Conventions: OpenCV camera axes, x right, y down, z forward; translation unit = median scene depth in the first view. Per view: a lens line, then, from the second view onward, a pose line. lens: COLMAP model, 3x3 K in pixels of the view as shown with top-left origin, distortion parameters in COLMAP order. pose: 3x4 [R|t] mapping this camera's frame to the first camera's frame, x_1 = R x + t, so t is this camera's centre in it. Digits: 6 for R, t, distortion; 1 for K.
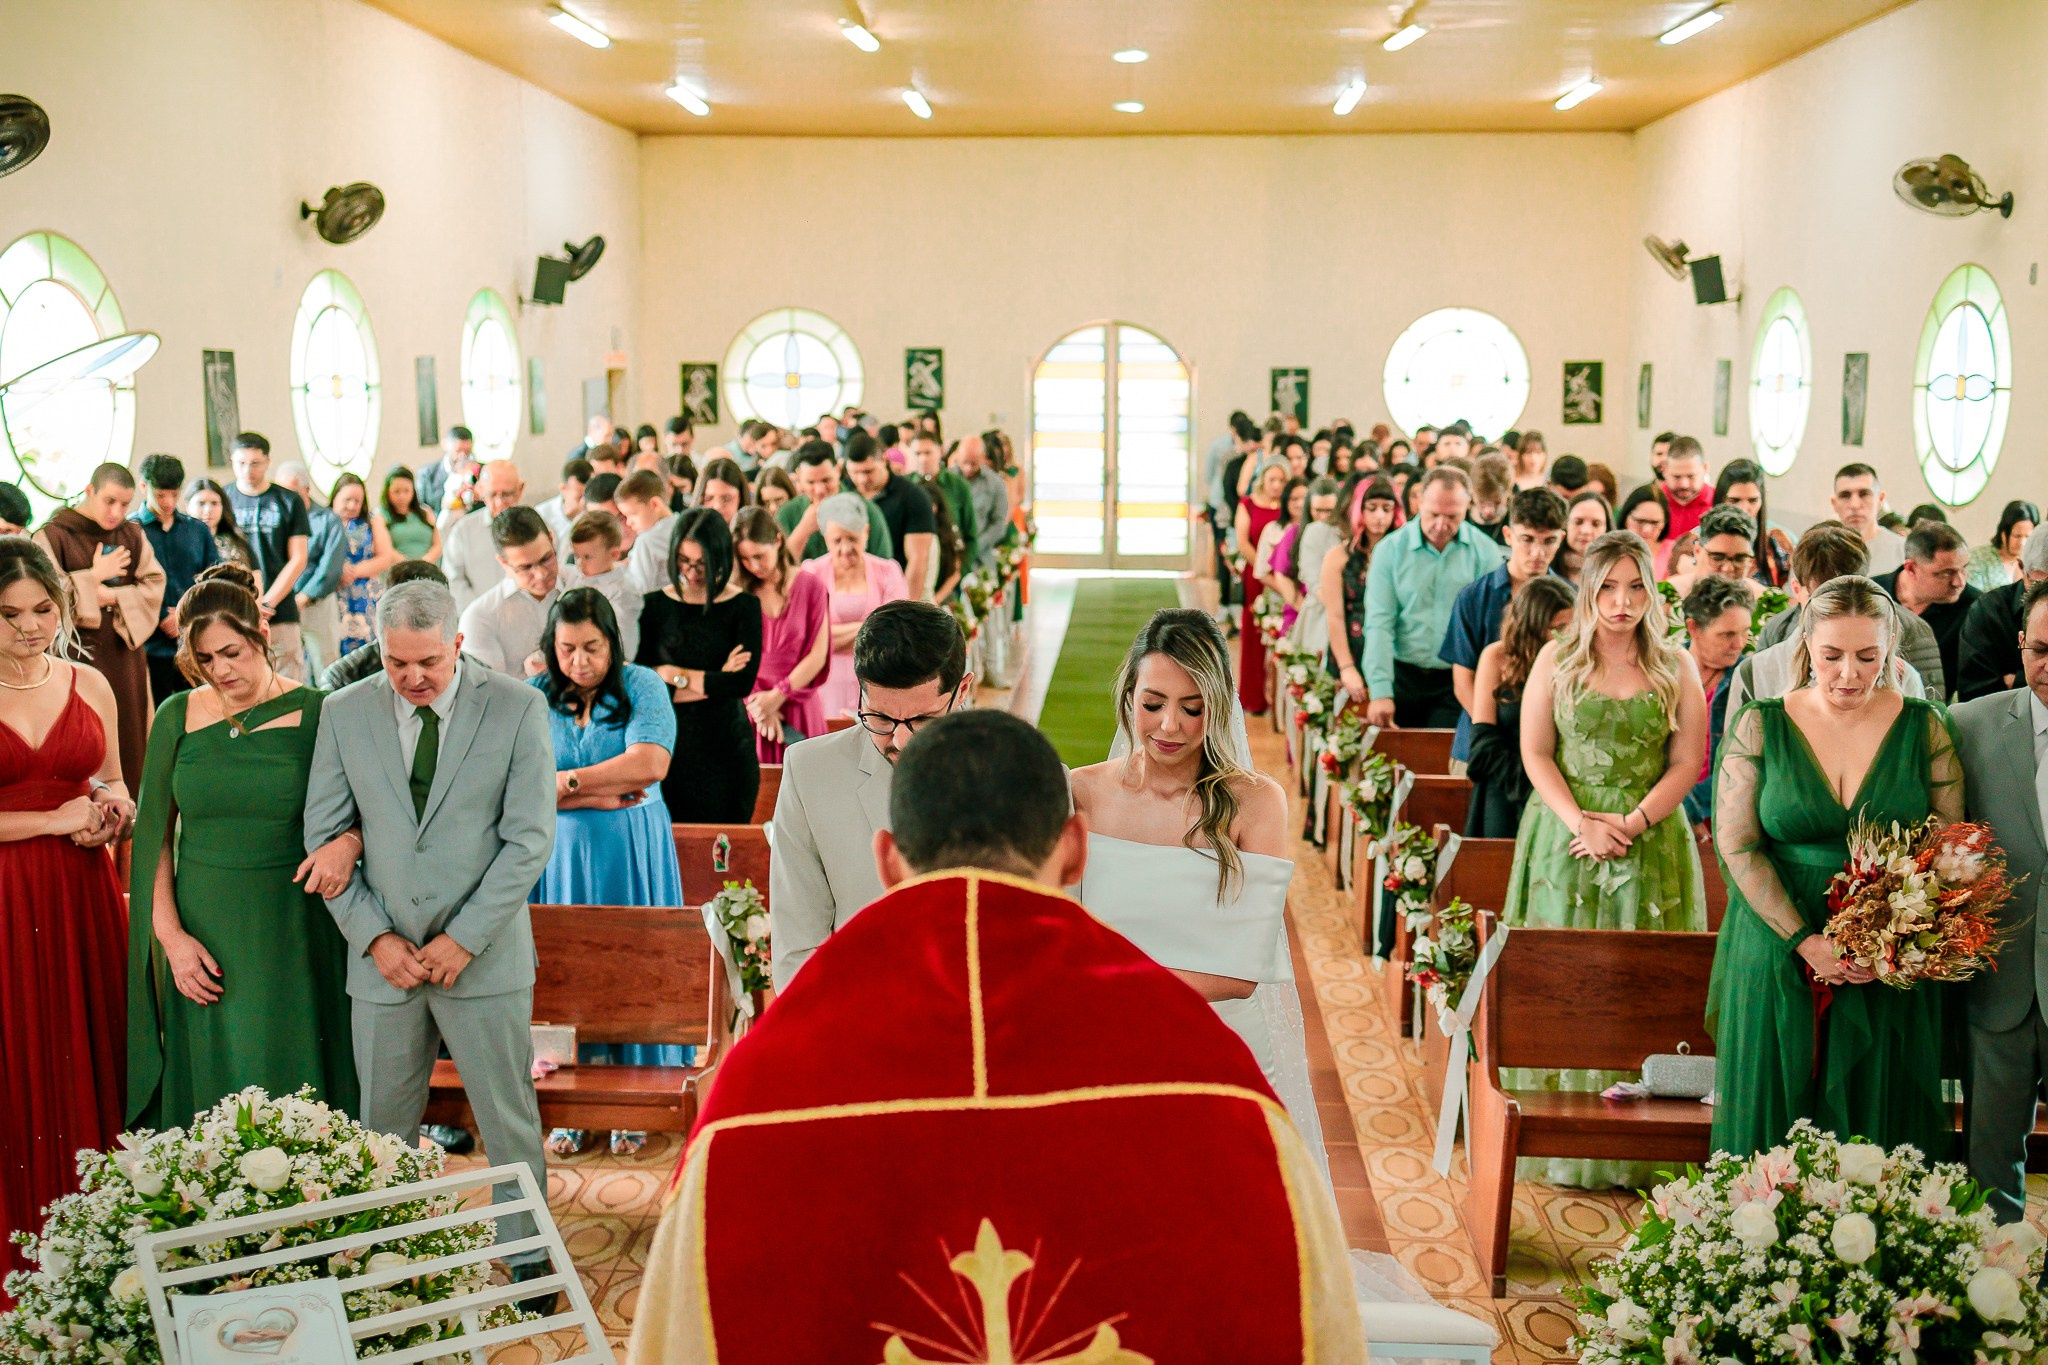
lens RADIAL K [[2144.1, 0, 1024.0], [0, 2144.1, 682.5], [0, 0, 1]] dist [0.015053, 0.039297]
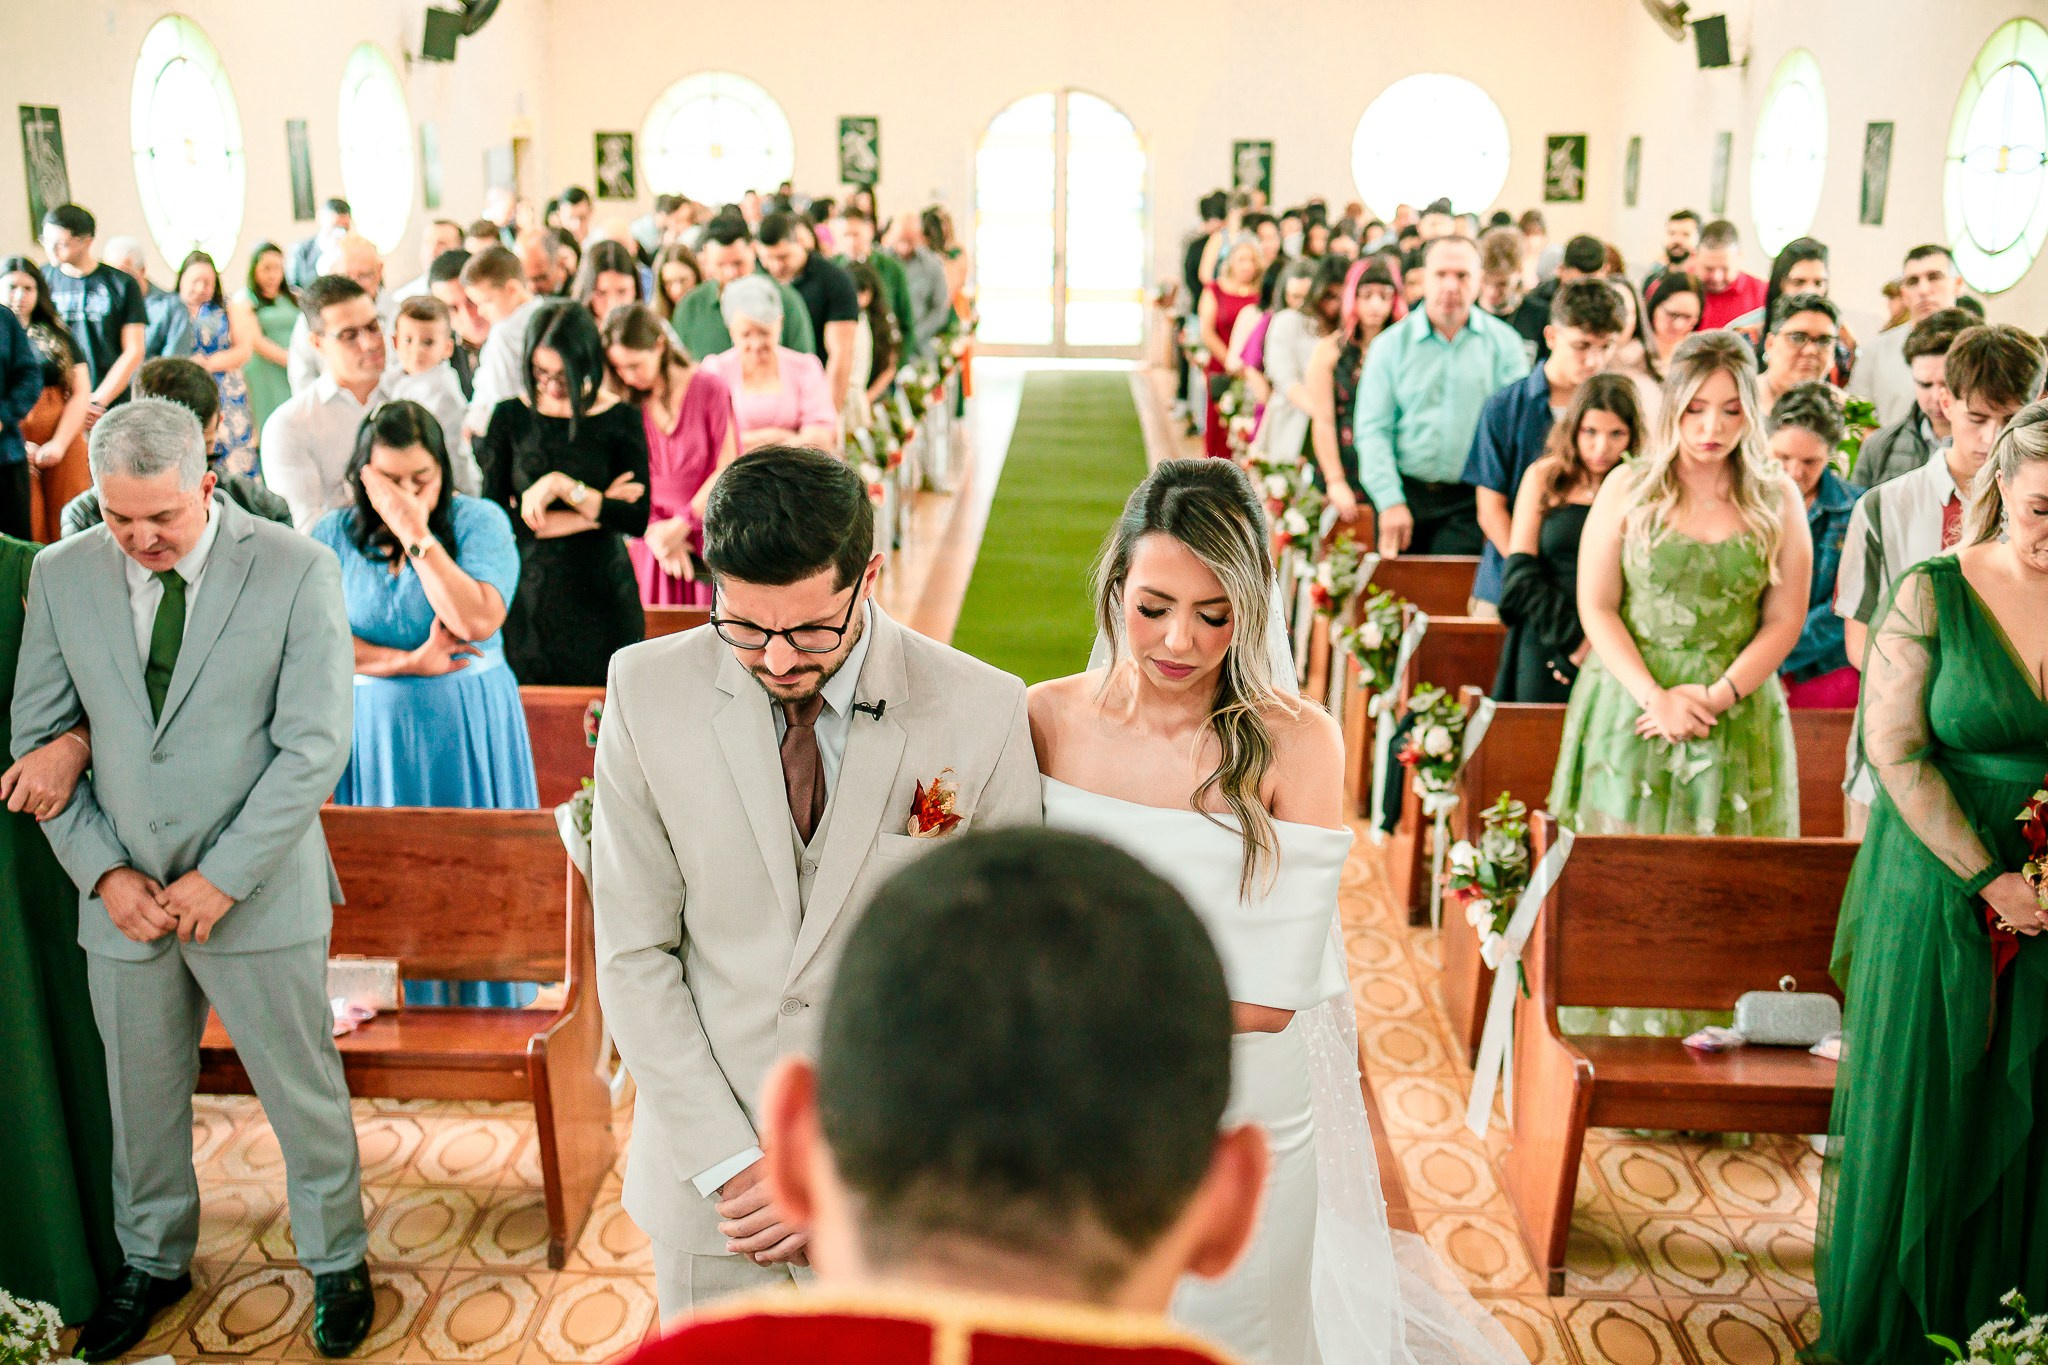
lens RADIAL K [[2144.1, 0, 1024.0], [0, 2144.1, 682.5], [0, 0, 1]] dist [0.015053, 0.039297]
pose [[0.999669, -0.002328, 0.025629, 0.001124], [-0.000232, 0.995042, 0.099456, -0.013032], [-0.025733, -0.099429, 0.994712, 0.133326]]
